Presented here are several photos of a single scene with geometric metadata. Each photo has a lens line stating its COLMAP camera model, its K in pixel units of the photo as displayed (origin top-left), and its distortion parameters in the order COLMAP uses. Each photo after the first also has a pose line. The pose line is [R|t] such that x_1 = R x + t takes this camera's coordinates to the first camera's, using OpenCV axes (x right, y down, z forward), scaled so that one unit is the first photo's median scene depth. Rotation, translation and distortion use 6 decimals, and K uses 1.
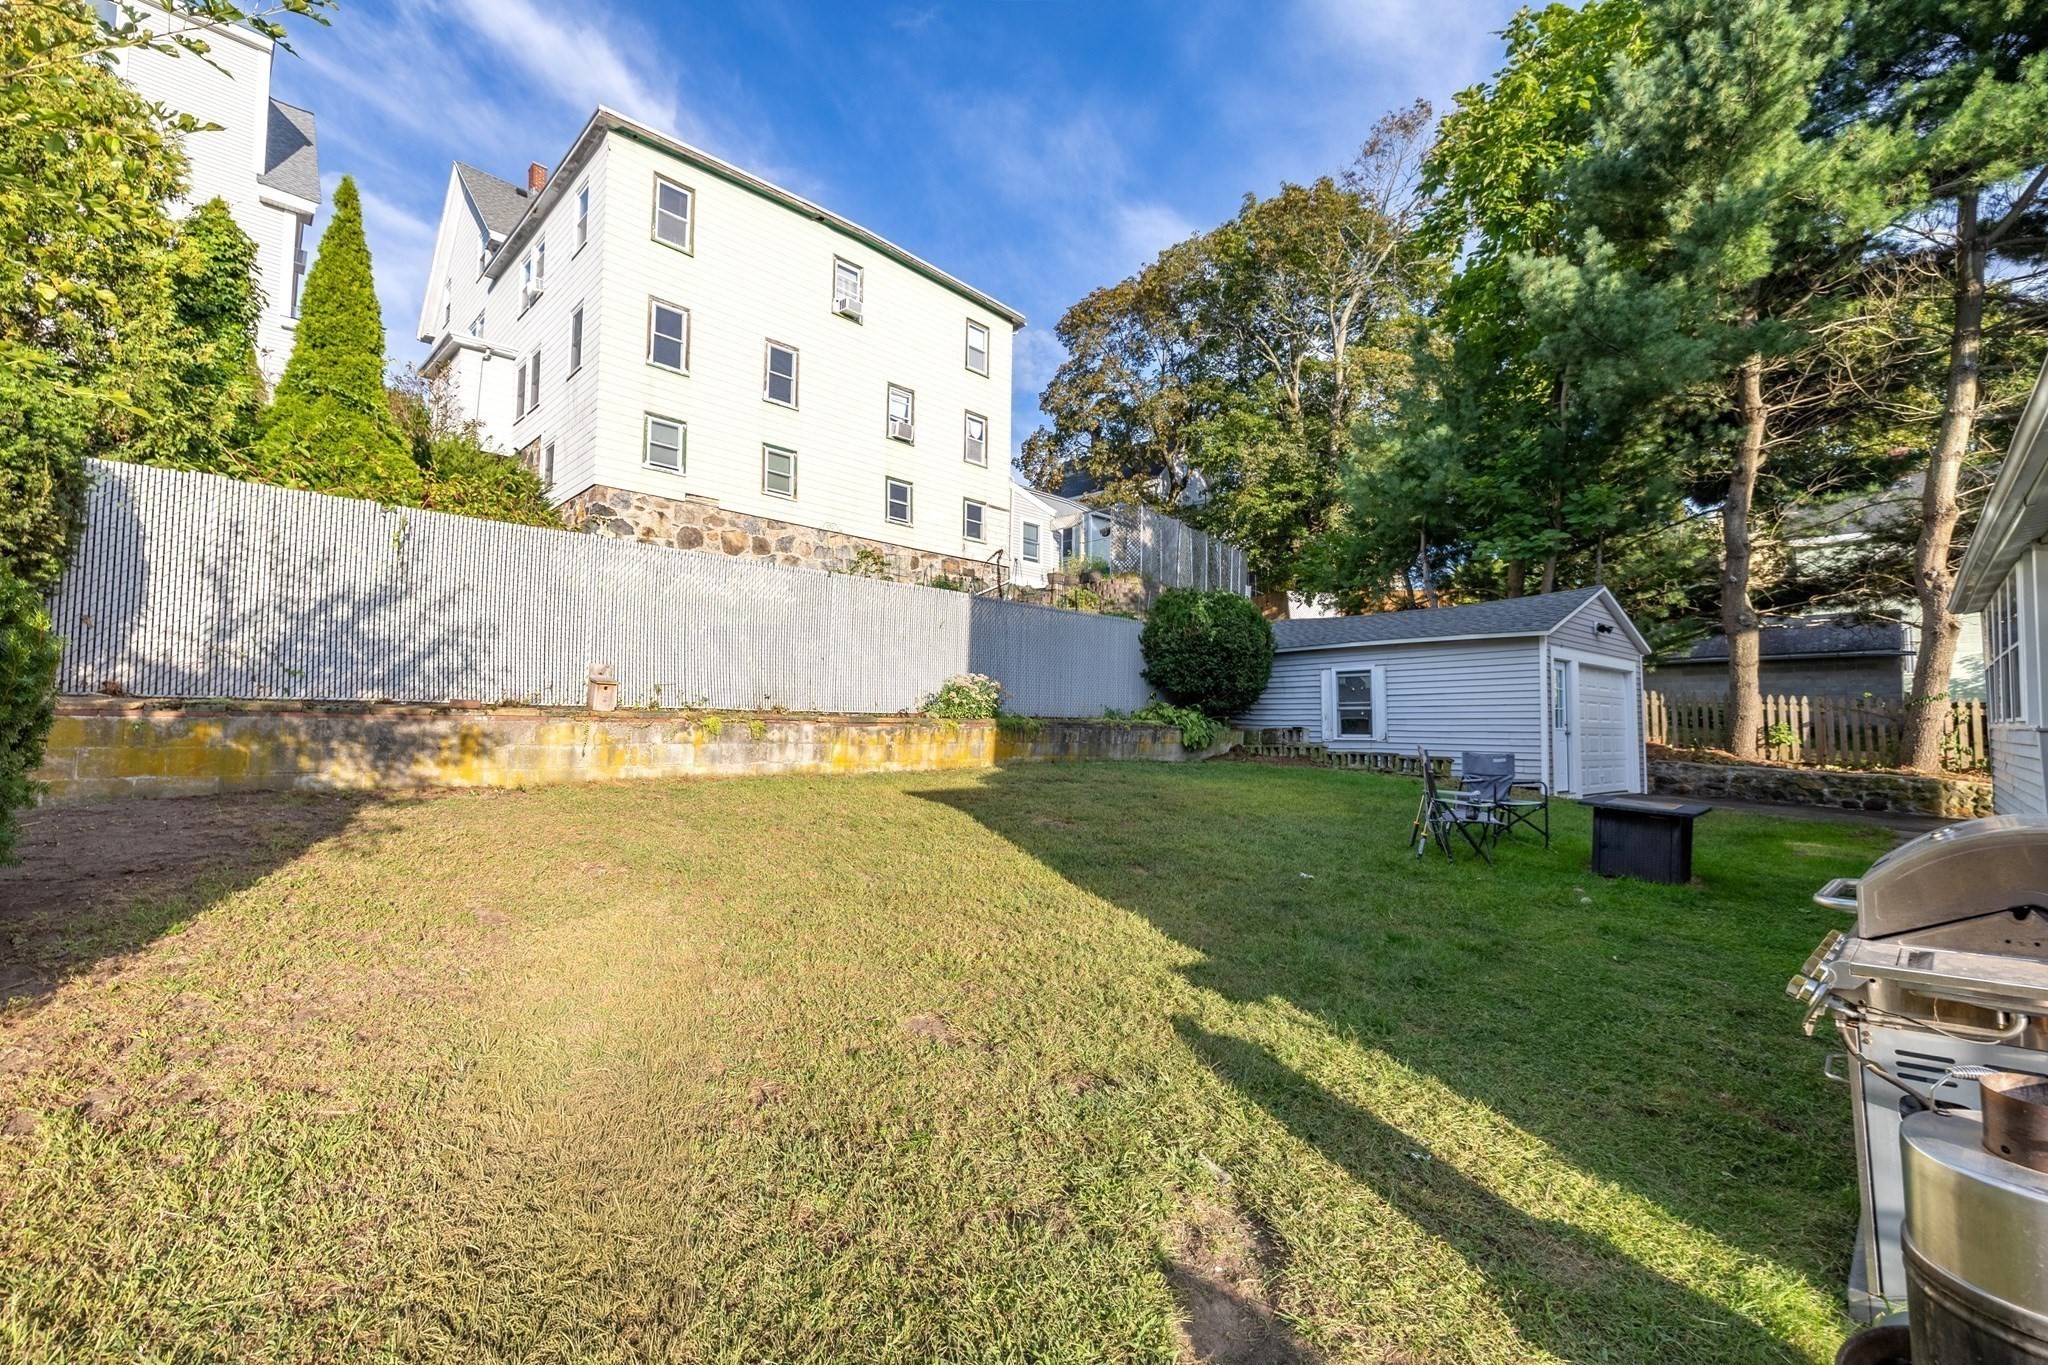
lens RADIAL K [[854.9, 0, 1024.0], [0, 854.9, 682.5], [0, 0, 1]] dist [-0.000825, 0.000021]
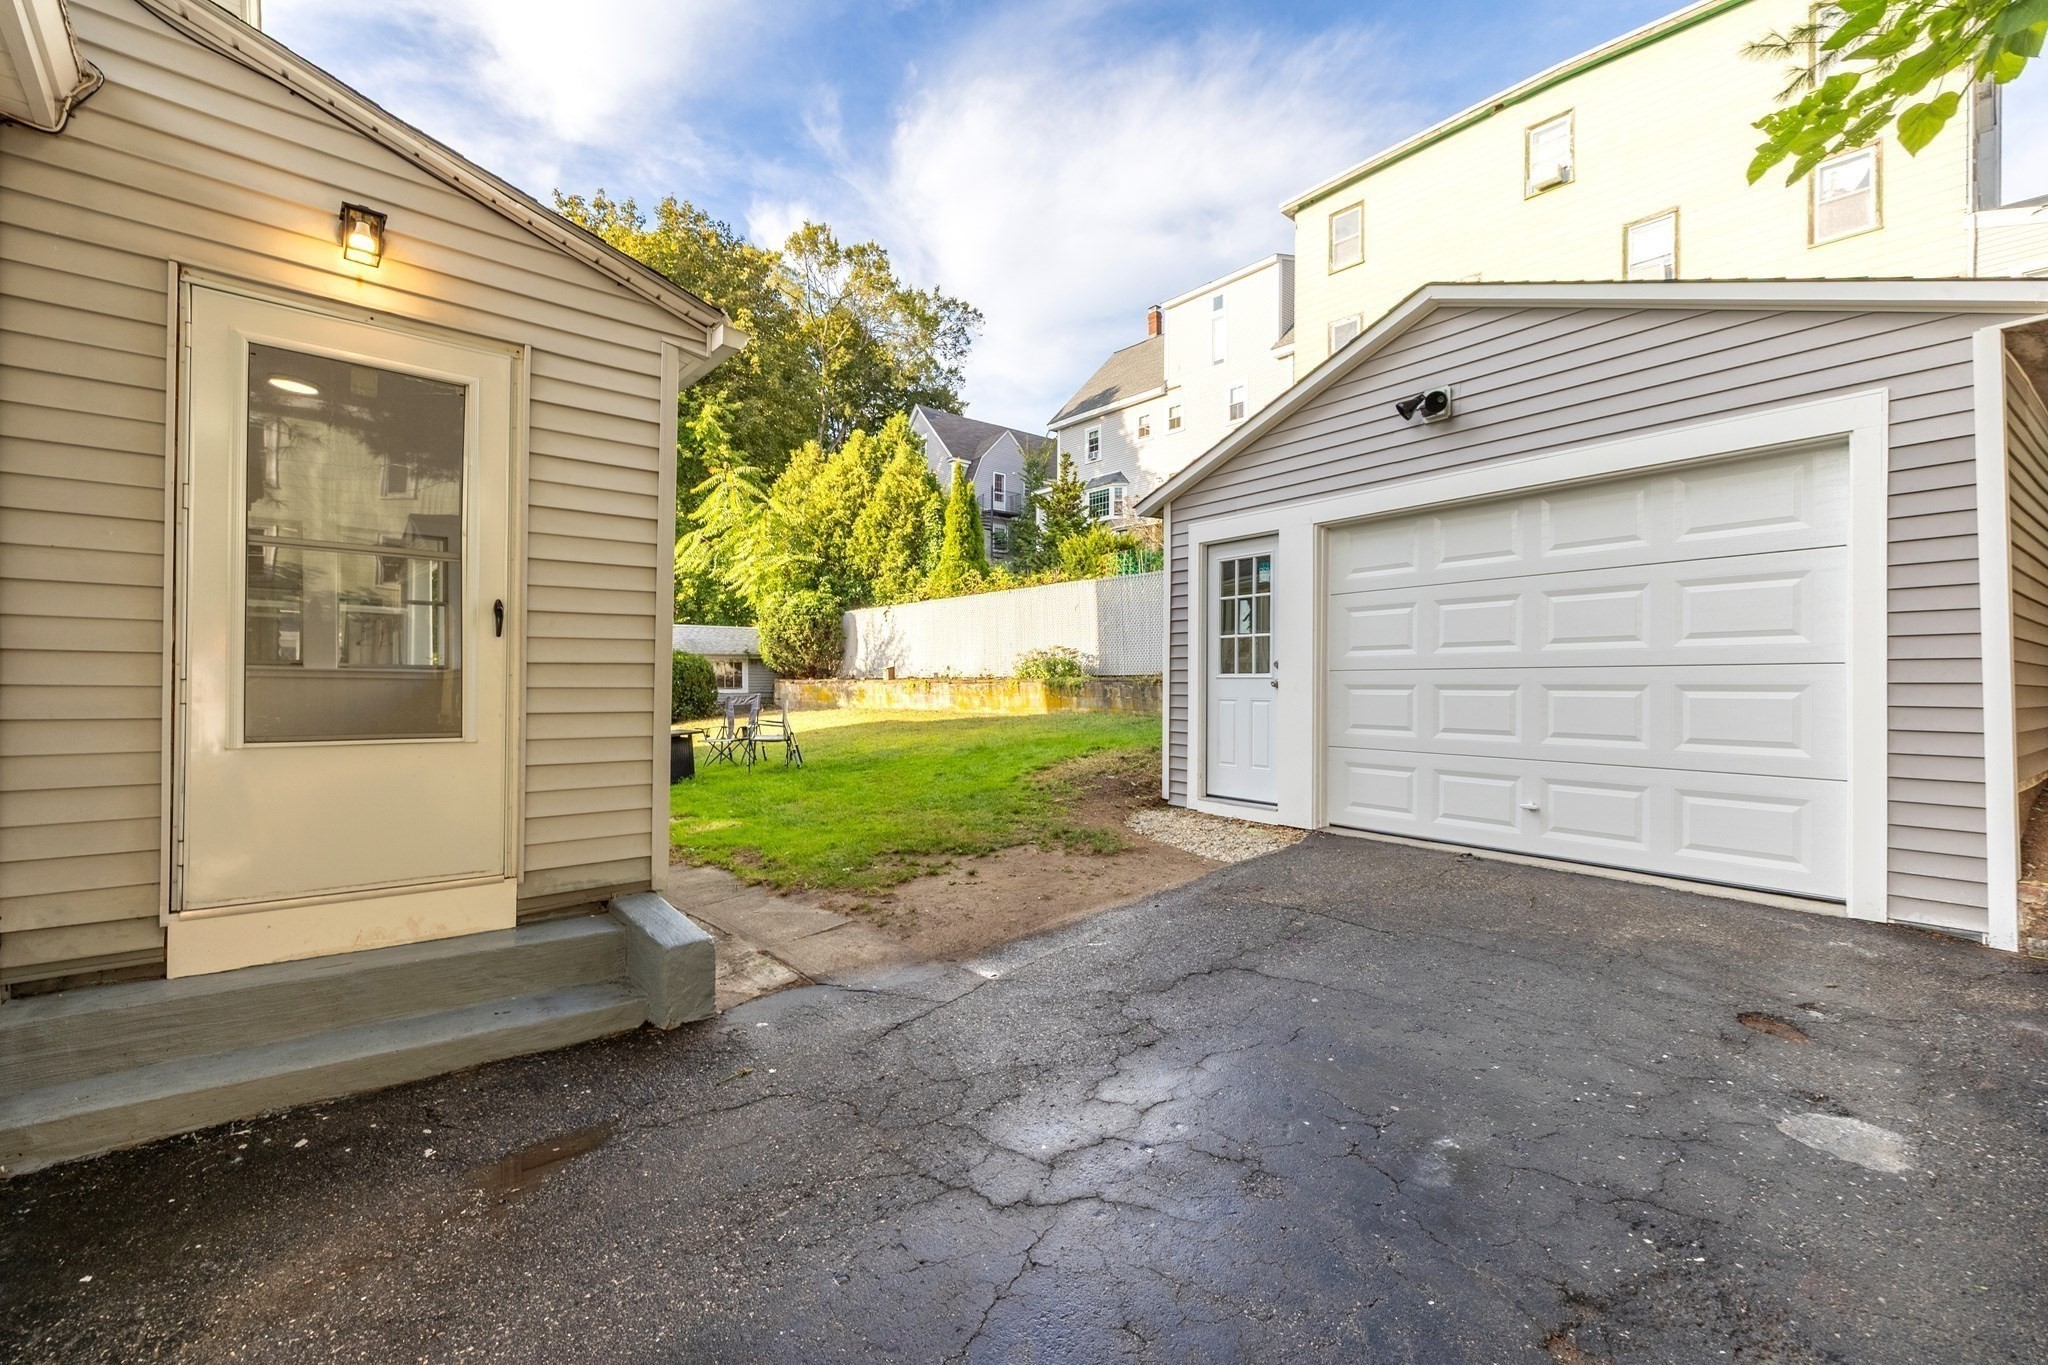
lens RADIAL K [[854.9, 0, 1024.0], [0, 854.9, 682.5], [0, 0, 1]] dist [-0.000825, 0.000021]
pose [[-0.059134, -0.018249, -0.998083, 1.157885], [0.048612, 0.998594, -0.021138, 0.069123], [0.997066, -0.049768, -0.058163, 0.956858]]
